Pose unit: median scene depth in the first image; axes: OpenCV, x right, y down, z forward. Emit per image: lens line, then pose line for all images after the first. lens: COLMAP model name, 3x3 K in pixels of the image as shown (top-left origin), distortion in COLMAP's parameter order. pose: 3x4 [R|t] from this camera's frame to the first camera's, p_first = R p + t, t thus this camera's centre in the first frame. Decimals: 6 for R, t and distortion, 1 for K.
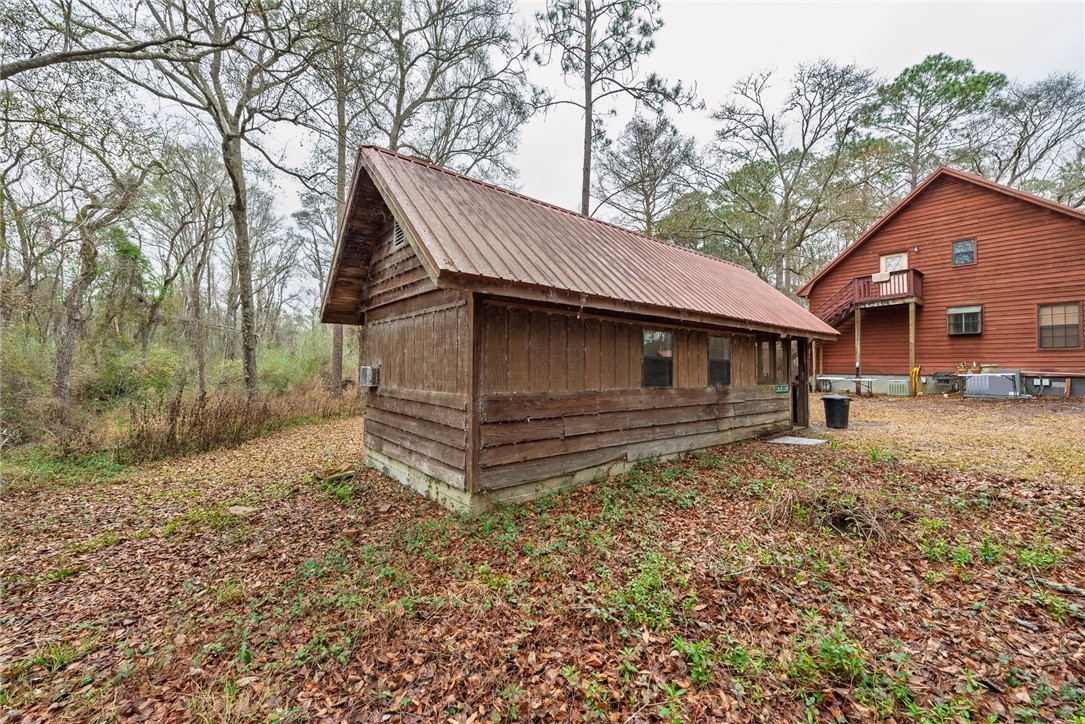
lens RADIAL K [[425.8, 0, 533.8], [0, 425.8, 359.5], [0, 0, 1]] dist [-0.000359, 0.000150]
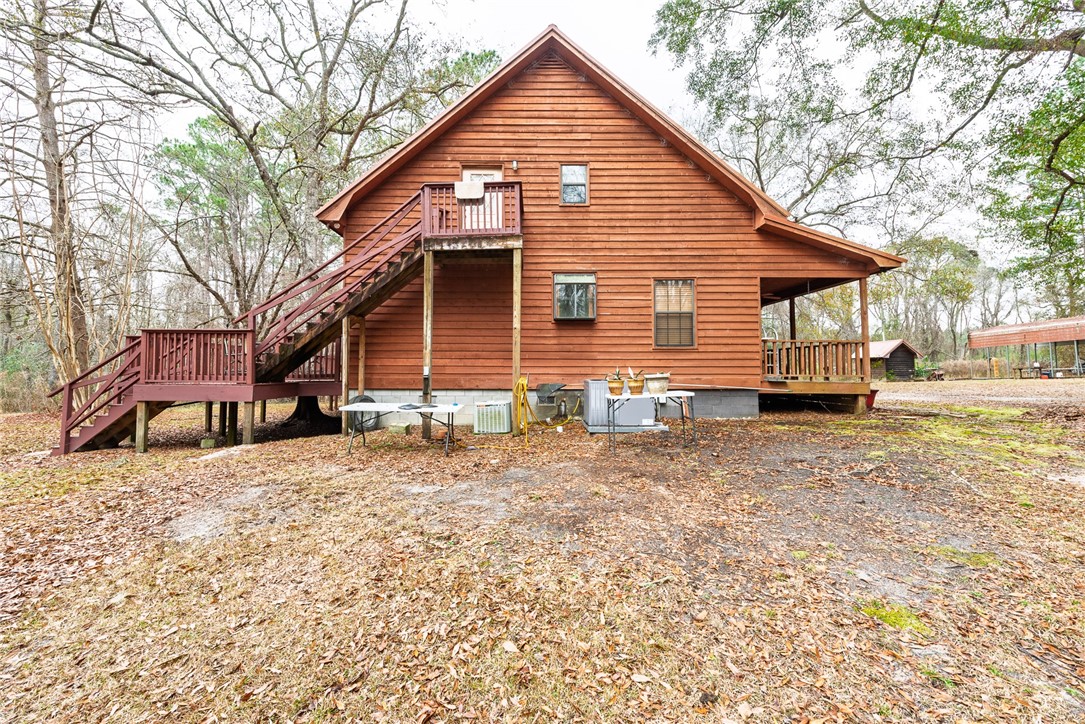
lens RADIAL K [[425.8, 0, 533.8], [0, 425.8, 359.5], [0, 0, 1]] dist [-0.000359, 0.000150]
pose [[0.605374, 0.016701, 0.795766, 0.479179], [-0.013497, 0.999851, -0.010717, 0.002922], [-0.795827, -0.004253, 0.605510, 0.649563]]
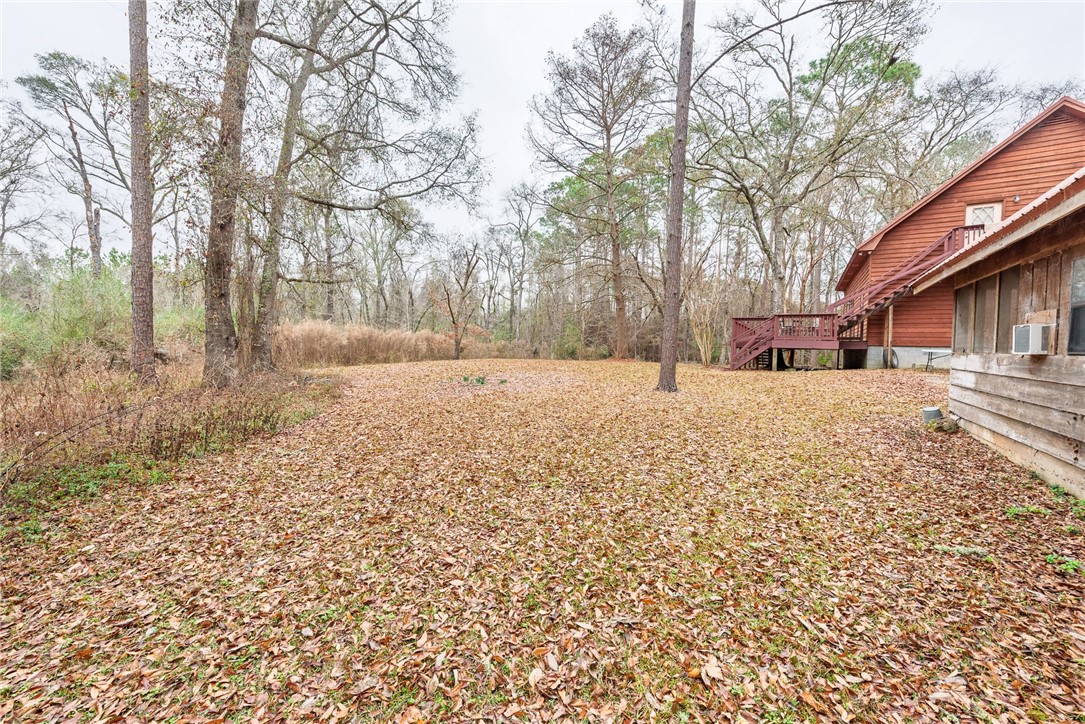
lens RADIAL K [[425.8, 0, 533.8], [0, 425.8, 359.5], [0, 0, 1]] dist [-0.000359, 0.000150]
pose [[0.940073, -0.004217, 0.340946, -0.290107], [-0.018284, 0.997861, 0.062756, 0.022631], [-0.340482, -0.065229, 0.937986, 0.524030]]
